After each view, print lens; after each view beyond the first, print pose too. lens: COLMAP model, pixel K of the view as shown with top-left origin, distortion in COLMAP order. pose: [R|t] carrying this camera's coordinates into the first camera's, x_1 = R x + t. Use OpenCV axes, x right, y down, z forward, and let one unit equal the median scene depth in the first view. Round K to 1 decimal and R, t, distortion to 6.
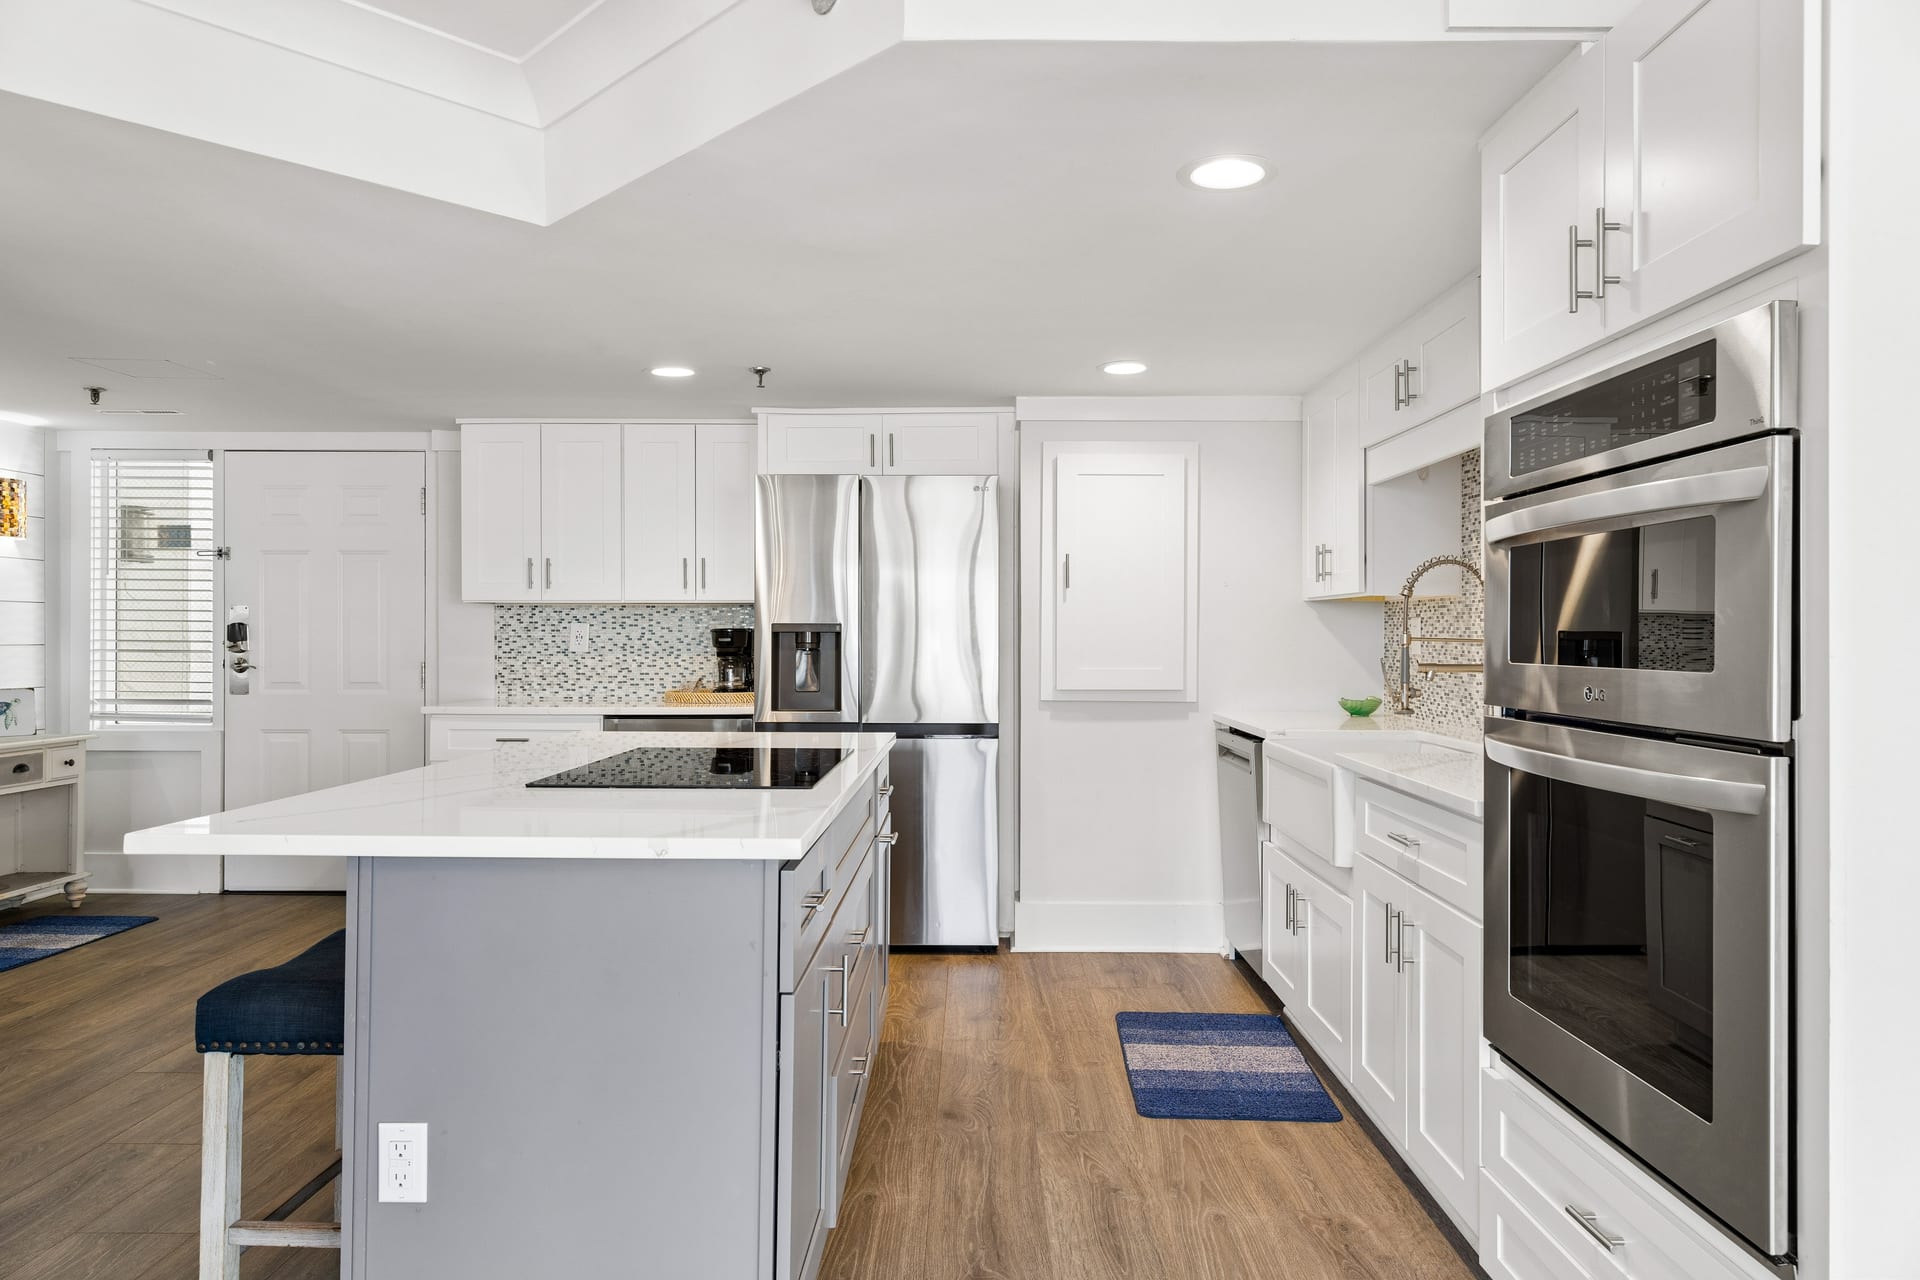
lens RADIAL K [[1222.3, 0, 976.4], [0, 1222.3, 632.3], [0, 0, 1]] dist [-0.001098, 0.002575]
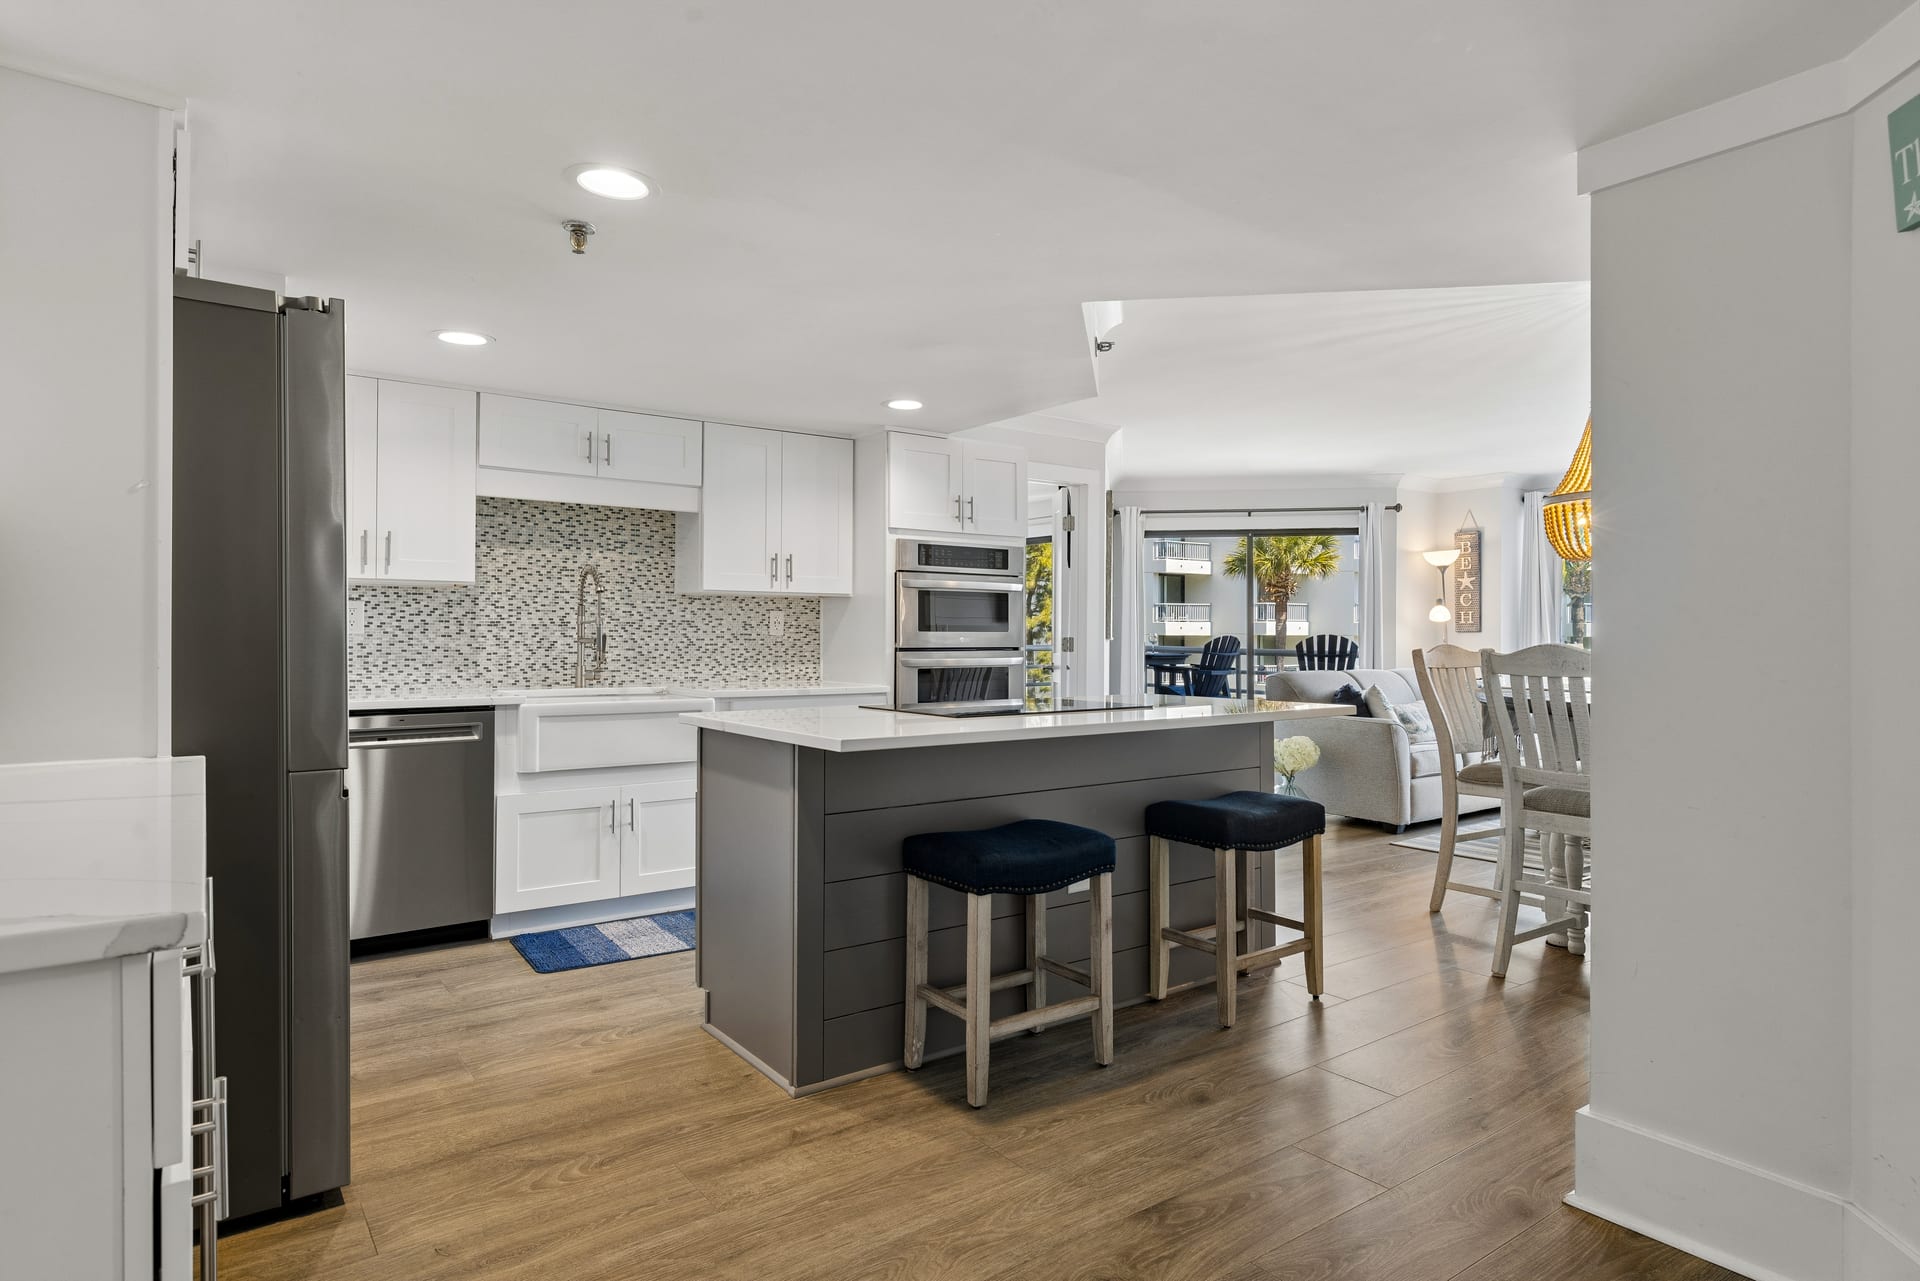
lens RADIAL K [[1069.6, 0, 970.1], [0, 1069.6, 628.5], [0, 0, 1]] dist [0.005705, 0.000520]
pose [[-0.597125, -0.000177, 0.802149, -0.847379], [-0.006944, 0.999964, -0.004948, 0.015636], [-0.802118, -0.008524, -0.597104, 1.255833]]
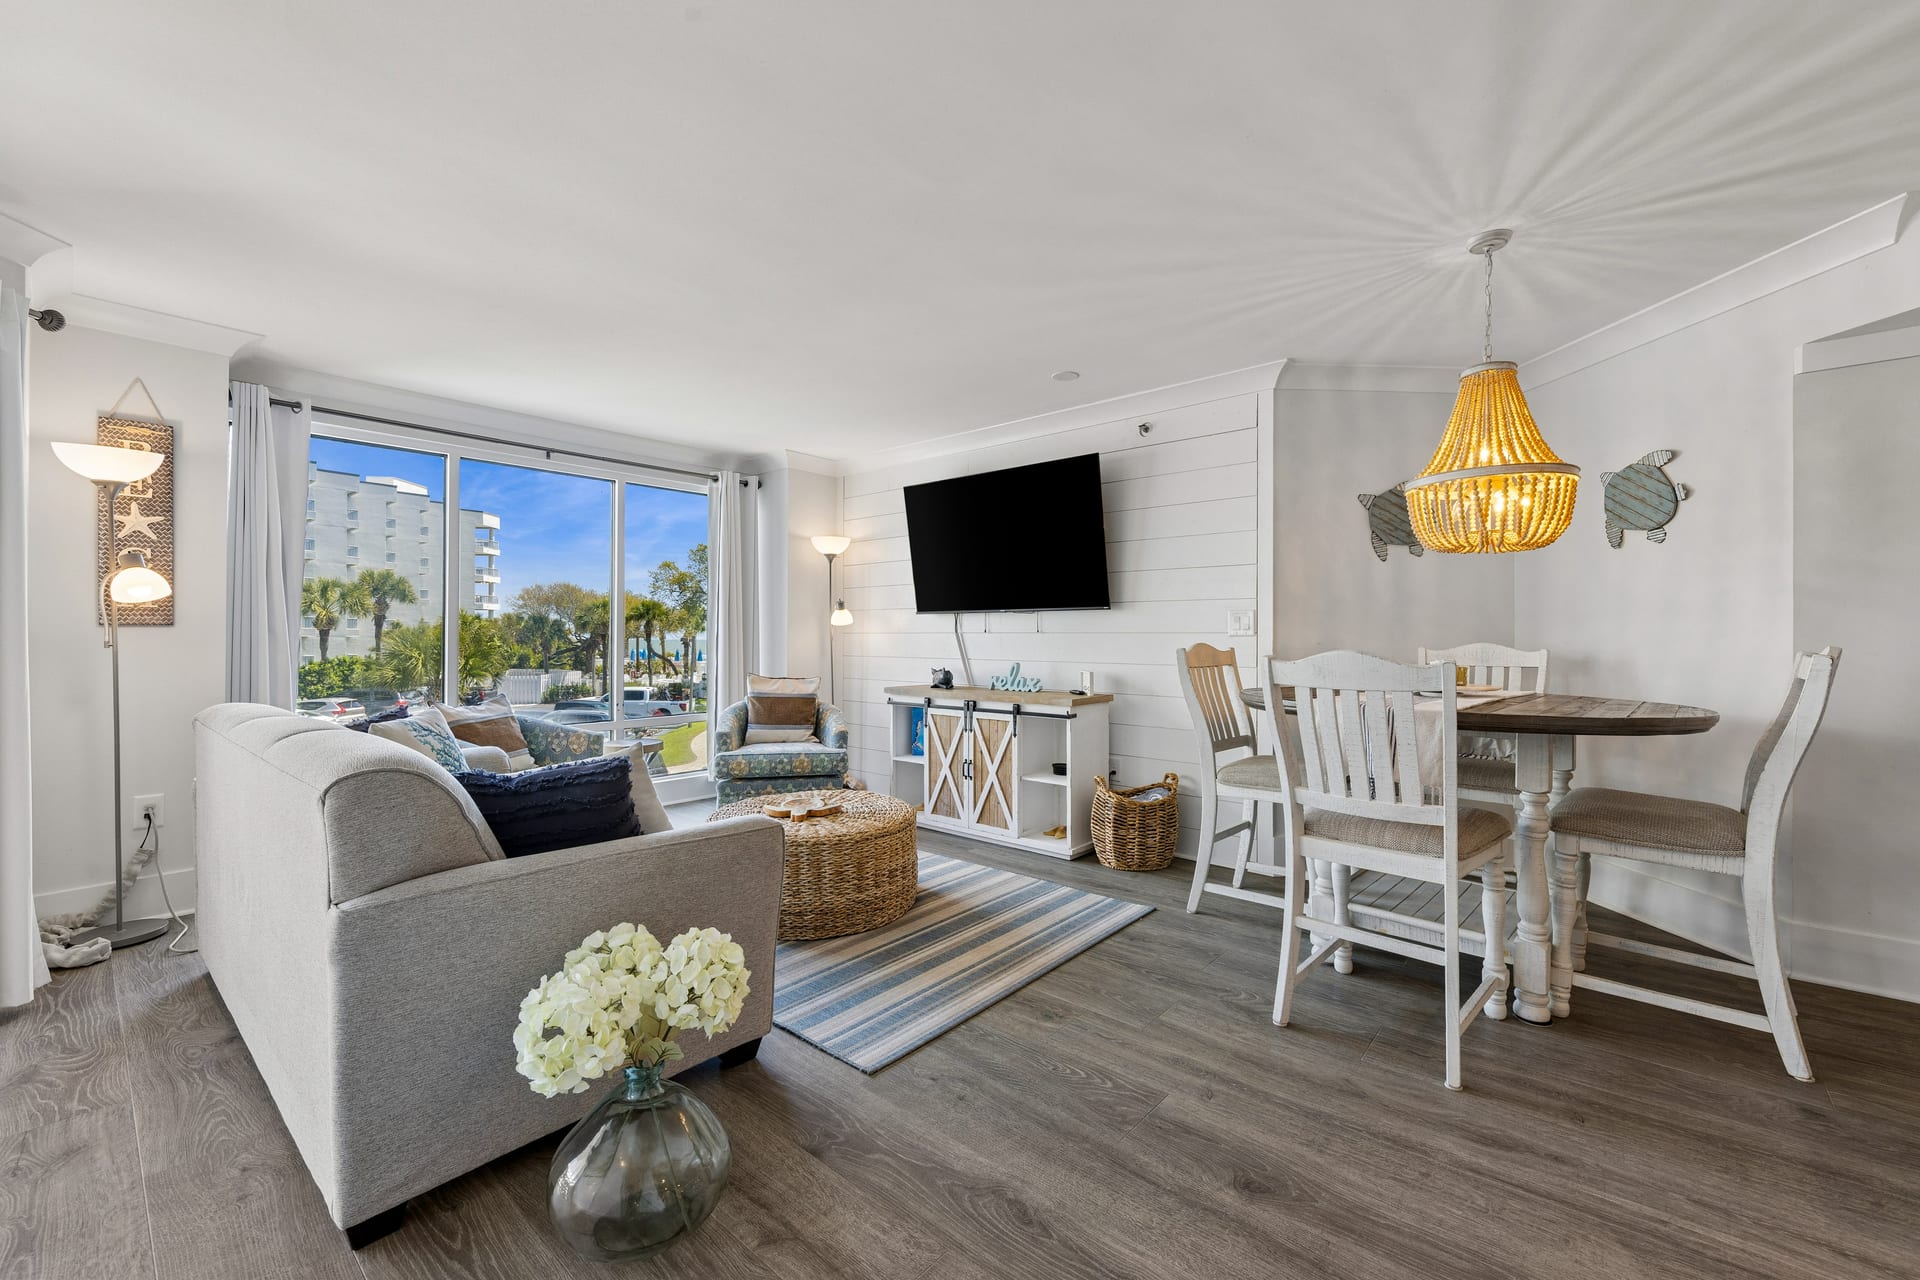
lens RADIAL K [[772.2, 0, 968.2], [0, 772.2, 634.9], [0, 0, 1]] dist [0.006340, -0.000610]
pose [[-0.652155, -0.007214, -0.758051, 0.378743], [-0.002831, 0.999971, -0.007081, 0.017726], [0.758080, -0.002472, -0.652156, 0.252739]]
